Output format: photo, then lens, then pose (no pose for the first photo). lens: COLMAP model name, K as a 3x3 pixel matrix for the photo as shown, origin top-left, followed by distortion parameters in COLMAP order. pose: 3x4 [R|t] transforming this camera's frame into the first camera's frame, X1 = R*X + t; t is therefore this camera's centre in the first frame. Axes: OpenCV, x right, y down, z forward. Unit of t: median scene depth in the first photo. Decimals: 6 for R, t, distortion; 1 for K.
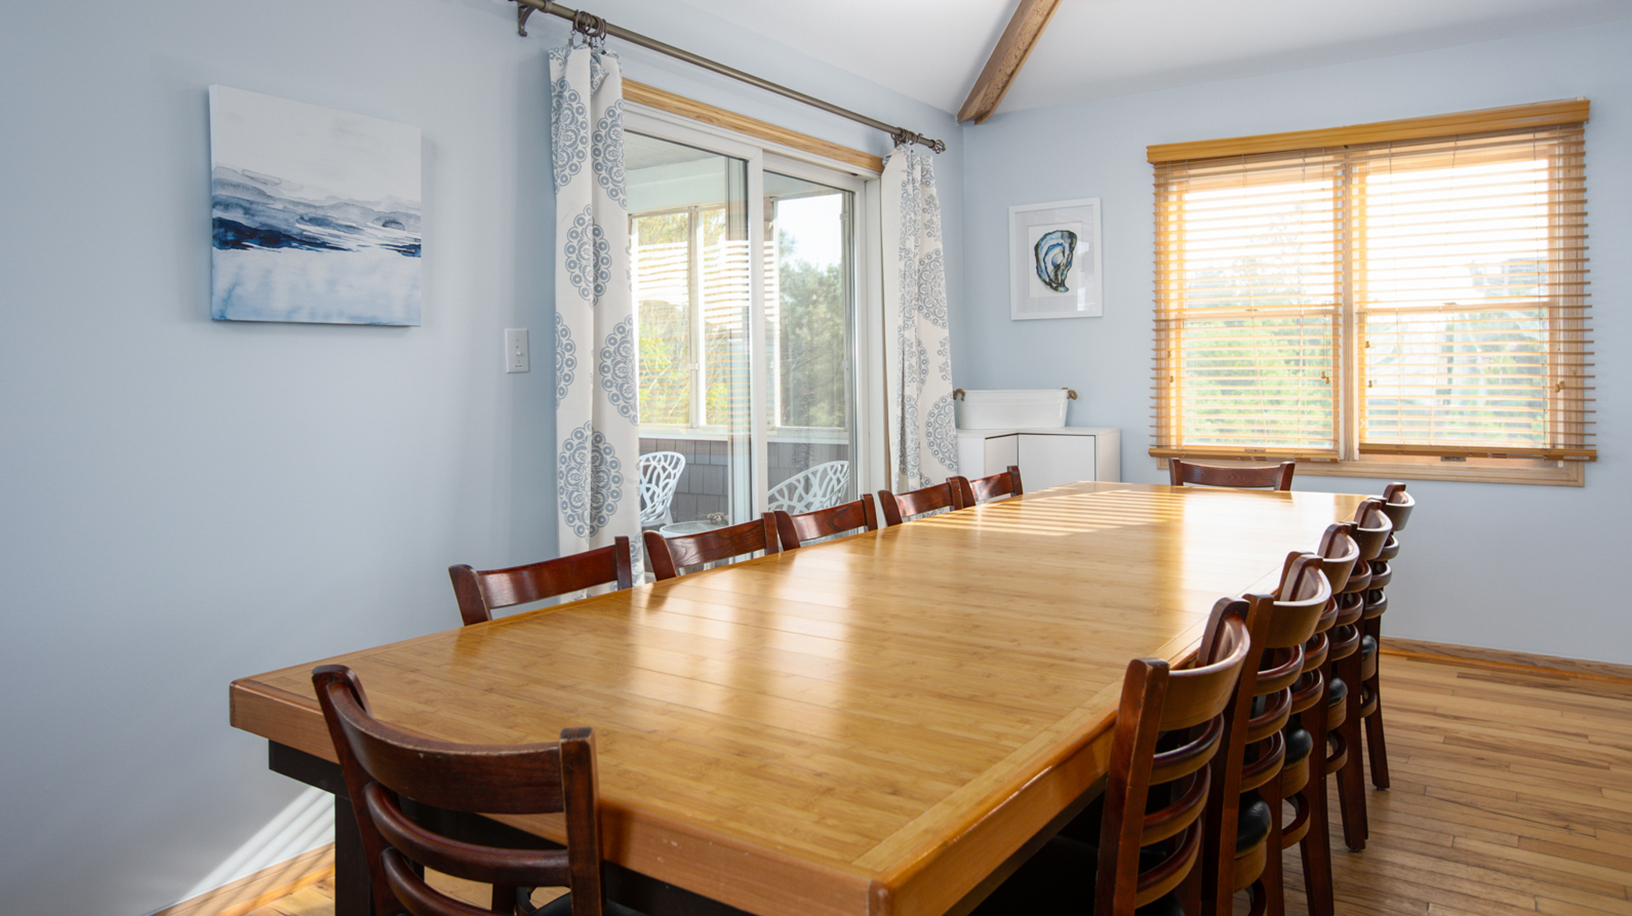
lens RADIAL K [[1091.2, 0, 823.6], [0, 1091.2, 368.2], [0, 0, 1]] dist [-0.003641, 0.000404]
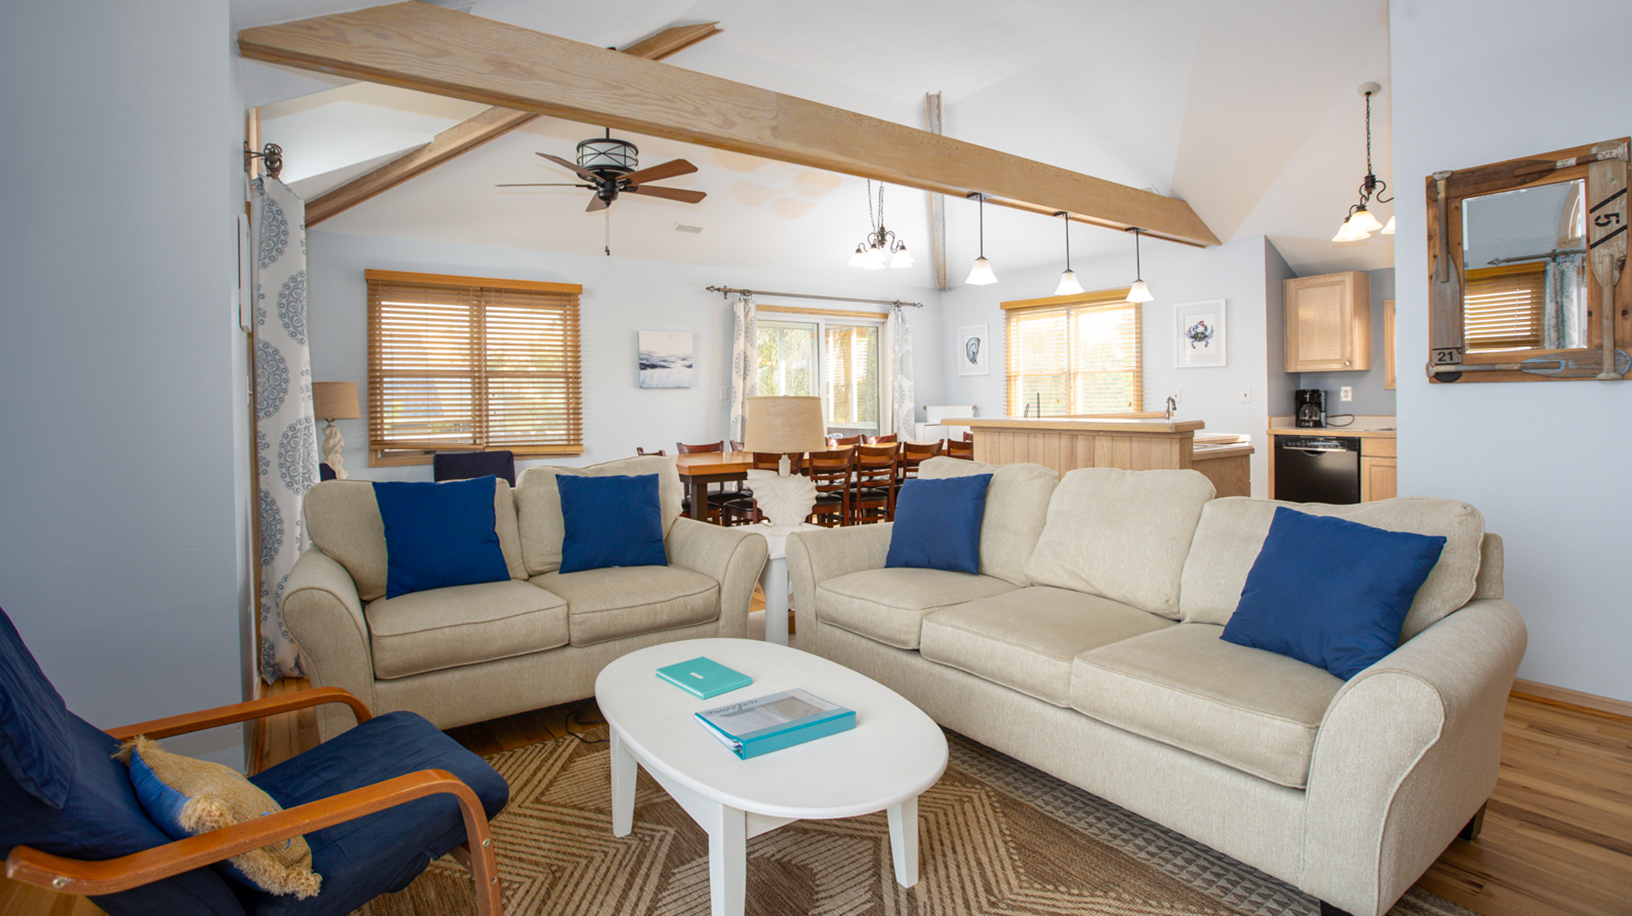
lens RADIAL K [[781.5, 0, 821.7], [0, 781.5, 390.4], [0, 0, 1]] dist [-0.050776, 0.015430]
pose [[0.940028, -0.007787, -0.341007, 0.816109], [0.005704, 0.999958, -0.007110, -0.006653], [0.341049, 0.004738, 0.940034, -1.145731]]
